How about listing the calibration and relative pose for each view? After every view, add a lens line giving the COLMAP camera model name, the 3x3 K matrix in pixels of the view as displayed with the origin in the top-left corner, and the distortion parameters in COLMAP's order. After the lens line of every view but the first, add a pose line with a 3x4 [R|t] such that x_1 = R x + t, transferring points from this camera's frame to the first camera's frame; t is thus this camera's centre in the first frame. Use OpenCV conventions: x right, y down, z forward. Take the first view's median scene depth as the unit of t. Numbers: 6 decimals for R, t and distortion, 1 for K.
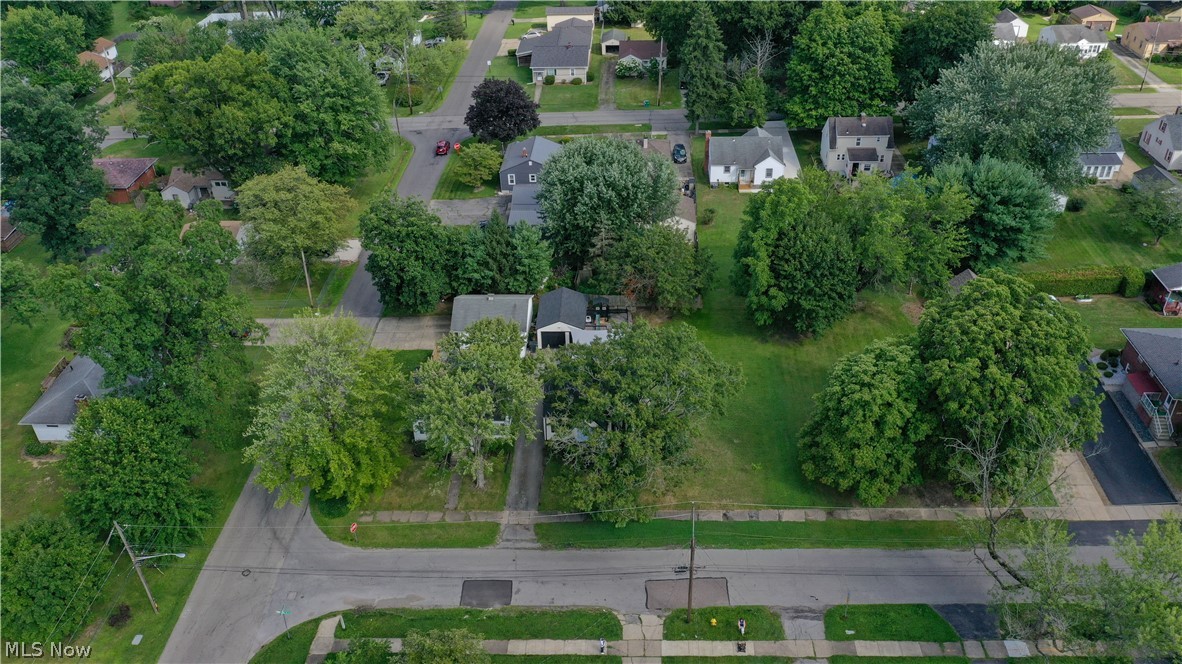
lens RADIAL K [[922.8, 0, 588.0], [0, 922.8, 339.0], [0, 0, 1]] dist [-0.019884, 0.016531]
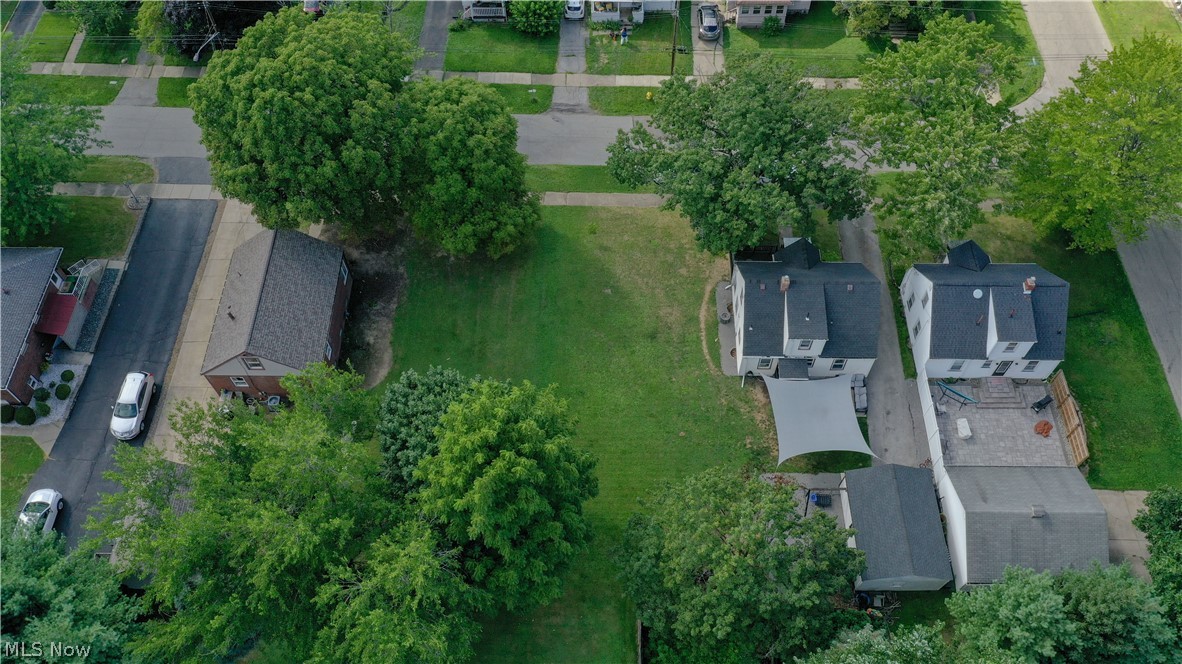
lens RADIAL K [[922.8, 0, 597.0], [0, 922.8, 325.0], [0, 0, 1]] dist [-0.019884, 0.016531]
pose [[-0.998304, 0.054151, 0.021364, 0.134466], [0.019594, -0.033006, 0.999263, -0.590197], [0.054816, 0.997987, 0.031889, 0.875463]]
